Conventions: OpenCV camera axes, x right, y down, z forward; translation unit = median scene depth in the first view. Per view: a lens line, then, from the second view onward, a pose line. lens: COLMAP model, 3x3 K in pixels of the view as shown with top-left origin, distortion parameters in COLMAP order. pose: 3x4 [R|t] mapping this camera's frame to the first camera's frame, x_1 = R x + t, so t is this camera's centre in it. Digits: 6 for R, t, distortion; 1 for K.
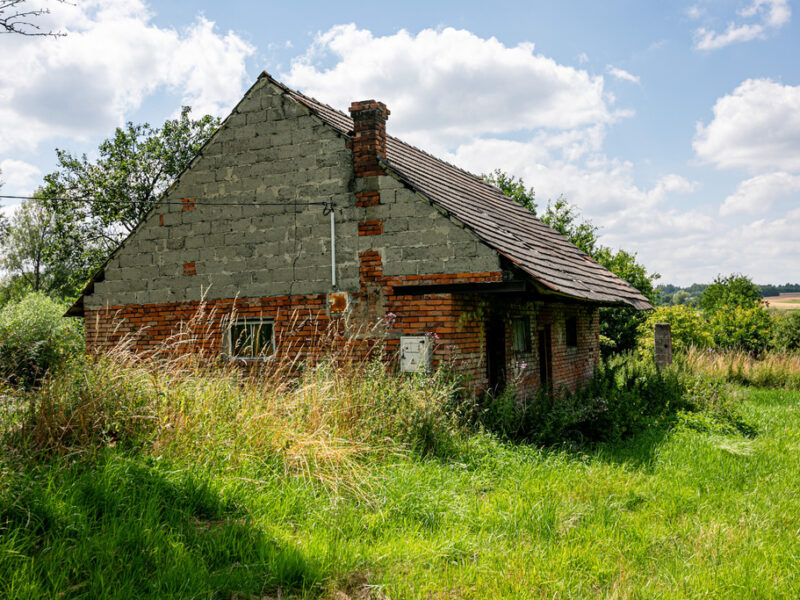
lens RADIAL K [[823.7, 0, 399.9], [0, 823.7, 301.4], [0, 0, 1]] dist [0.009744, 0.000000]
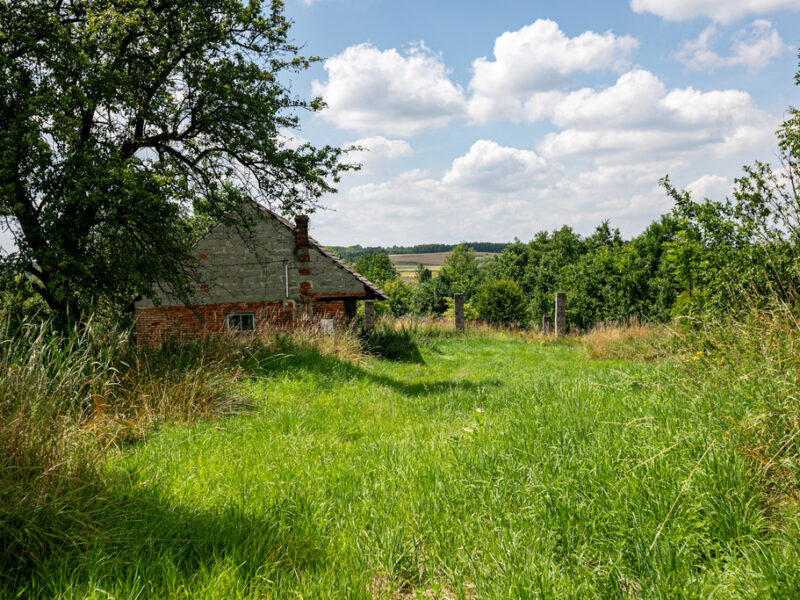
lens RADIAL K [[823.7, 0, 400.1], [0, 823.7, 299.0], [0, 0, 1]] dist [0.009744, 0.000000]
pose [[0.902775, -0.018787, 0.429703, -0.763719], [0.000240, 0.999068, 0.043175, -0.110722], [-0.430113, -0.038874, 0.901938, -1.141700]]
